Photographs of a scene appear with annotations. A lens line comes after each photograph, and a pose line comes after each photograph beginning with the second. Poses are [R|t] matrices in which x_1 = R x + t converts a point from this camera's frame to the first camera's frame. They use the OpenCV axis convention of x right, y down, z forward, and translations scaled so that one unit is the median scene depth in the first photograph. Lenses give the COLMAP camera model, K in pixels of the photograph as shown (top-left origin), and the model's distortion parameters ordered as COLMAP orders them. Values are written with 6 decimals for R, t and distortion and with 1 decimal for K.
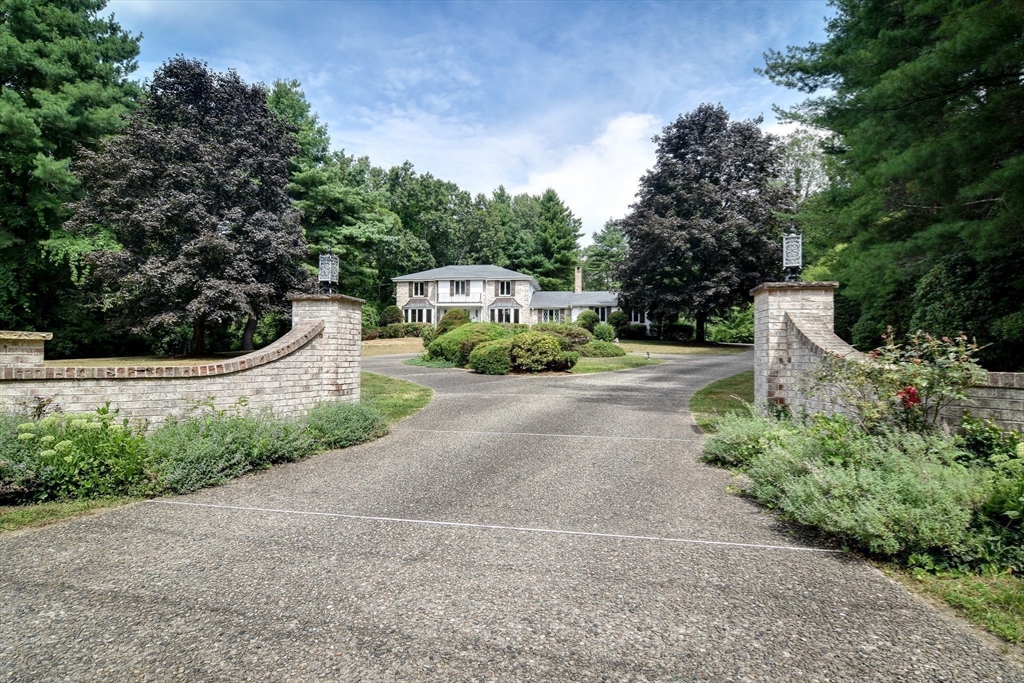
lens RADIAL K [[556.7, 0, 505.3], [0, 556.7, 328.8], [0, 0, 1]] dist [0.000283, -0.002386]
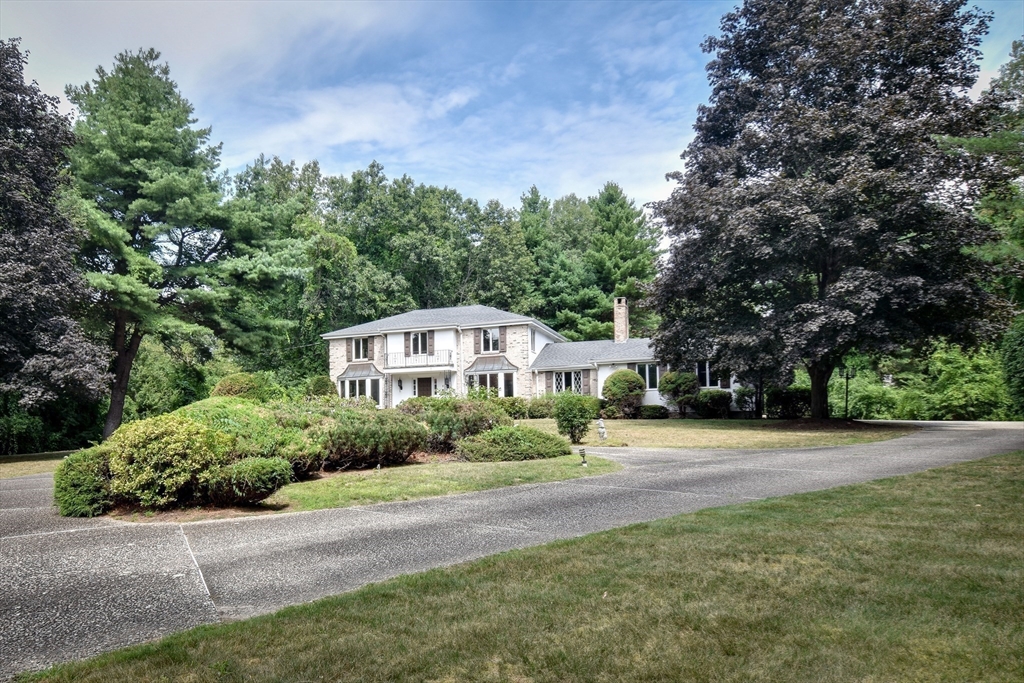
lens RADIAL K [[687.7, 0, 512.3], [0, 687.7, 390.0], [0, 0, 1]] dist [0.003456, 0.002489]
pose [[0.962074, -0.036315, -0.270359, 0.226344], [0.029856, 0.999163, -0.027969, 0.004200], [0.271149, 0.018836, 0.962353, 0.278898]]
